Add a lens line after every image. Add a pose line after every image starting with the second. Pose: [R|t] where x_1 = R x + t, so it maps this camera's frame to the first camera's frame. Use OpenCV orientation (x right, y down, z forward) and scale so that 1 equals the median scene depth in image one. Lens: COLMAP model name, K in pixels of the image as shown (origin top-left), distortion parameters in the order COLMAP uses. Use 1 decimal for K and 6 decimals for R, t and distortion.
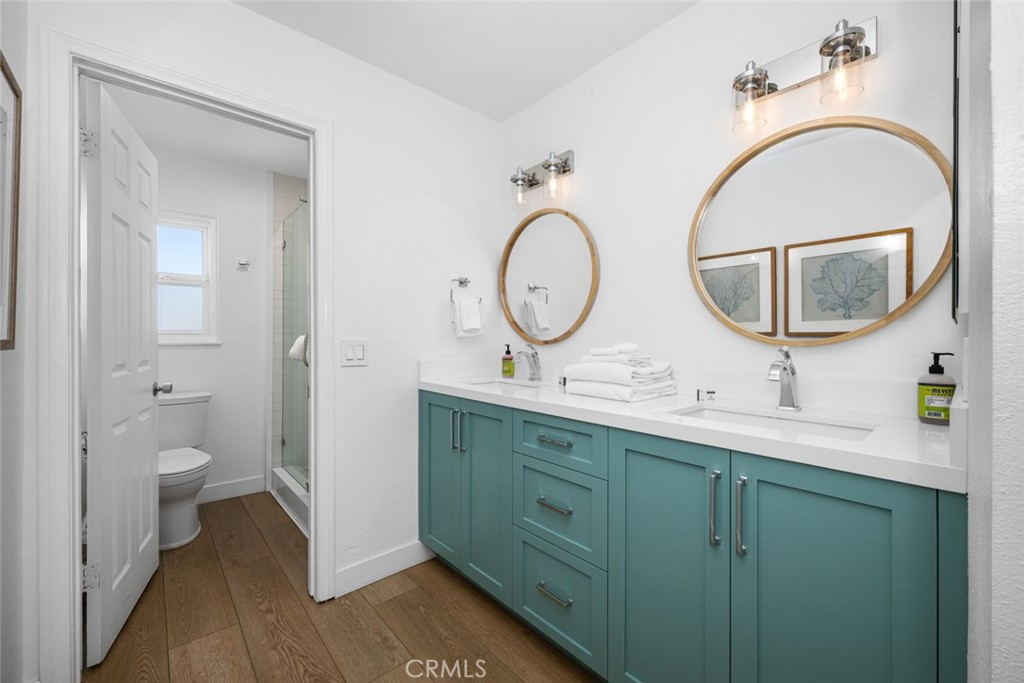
lens RADIAL K [[407.0, 0, 514.0], [0, 407.0, 346.4], [0, 0, 1]] dist [0.000975, 0.000110]
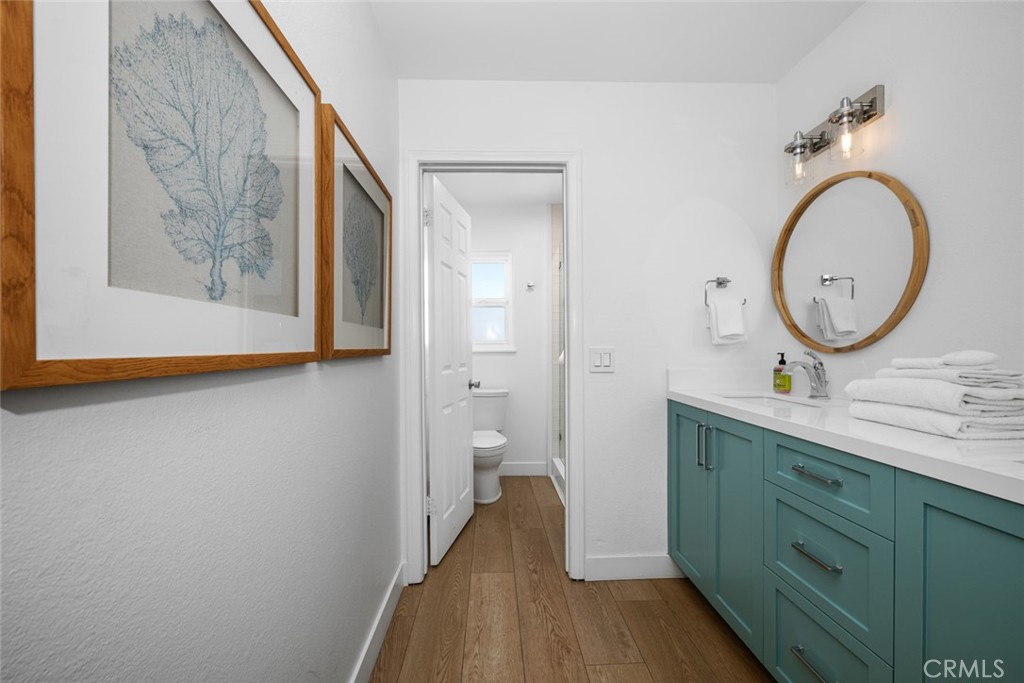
lens RADIAL K [[415.1, 0, 510.3], [0, 415.1, 362.3], [0, 0, 1]] dist [0.000570, 0.000079]
pose [[0.773824, 0.017758, -0.633152, 0.104985], [-0.005842, 0.999764, 0.020901, 0.000338], [0.633374, -0.012475, 0.773745, 0.003218]]
